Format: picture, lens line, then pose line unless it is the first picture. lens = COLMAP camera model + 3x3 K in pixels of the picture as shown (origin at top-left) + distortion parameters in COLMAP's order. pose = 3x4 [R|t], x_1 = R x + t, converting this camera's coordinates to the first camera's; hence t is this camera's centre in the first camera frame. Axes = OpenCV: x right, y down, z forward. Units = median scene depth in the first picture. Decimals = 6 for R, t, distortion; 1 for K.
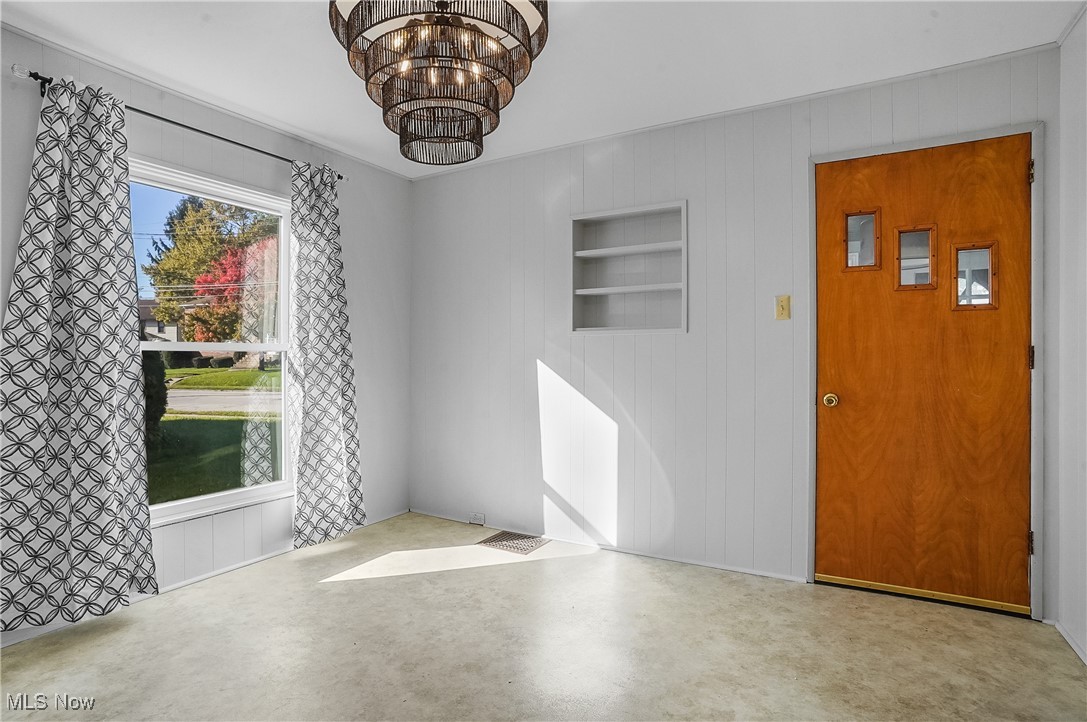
lens RADIAL K [[563.8, 0, 544.1], [0, 563.8, 365.4], [0, 0, 1]] dist [0.003455, 0.001195]
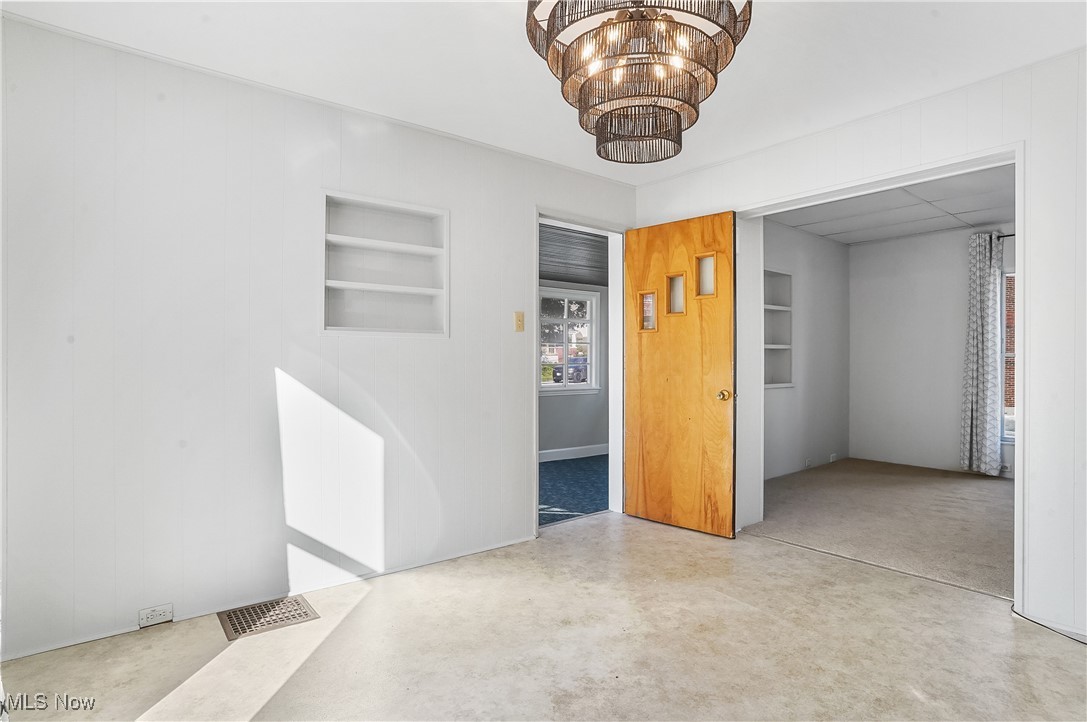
lens RADIAL K [[565.6, 0, 540.6], [0, 565.6, 375.2], [0, 0, 1]] dist [-0.067702, 0.044937]
pose [[0.374365, -0.018270, 0.927101, -0.691901], [-0.000500, 0.999802, 0.019904, -0.014247], [-0.927281, -0.007915, 0.374282, 0.486655]]
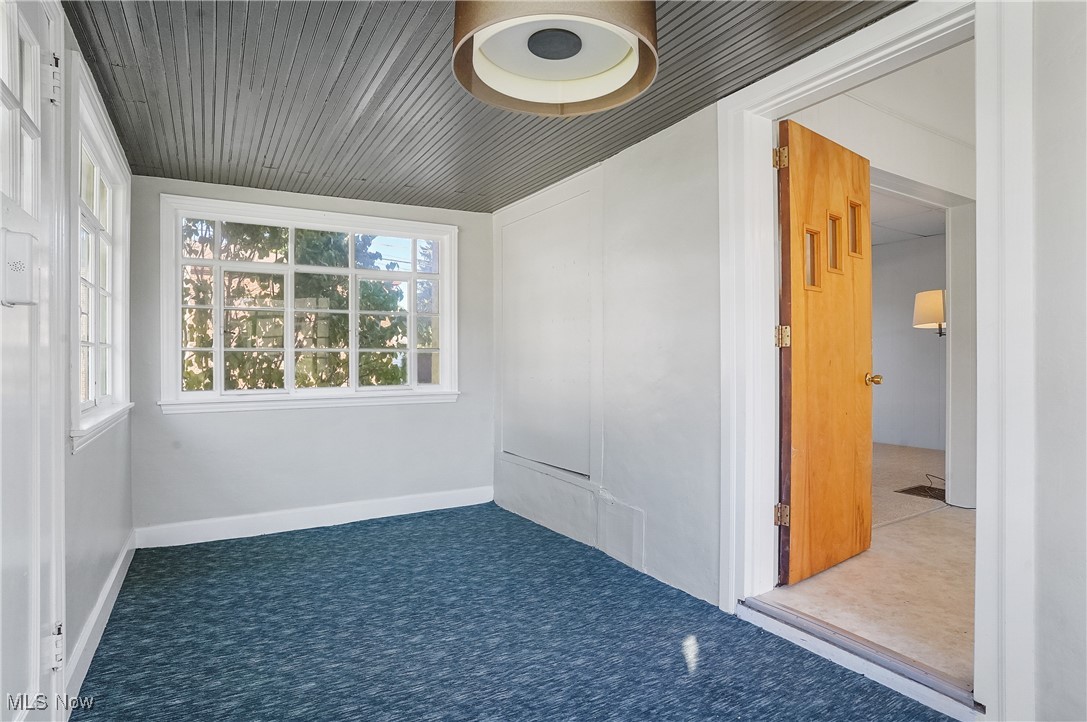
lens RADIAL K [[565.6, 0, 540.6], [0, 565.6, 375.2], [0, 0, 1]] dist [-0.067702, 0.044937]
pose [[-0.869823, -0.012024, 0.493217, 0.600324], [-0.001001, 0.999744, 0.022608, 0.022573], [-0.493362, 0.019171, -0.869613, 1.727849]]
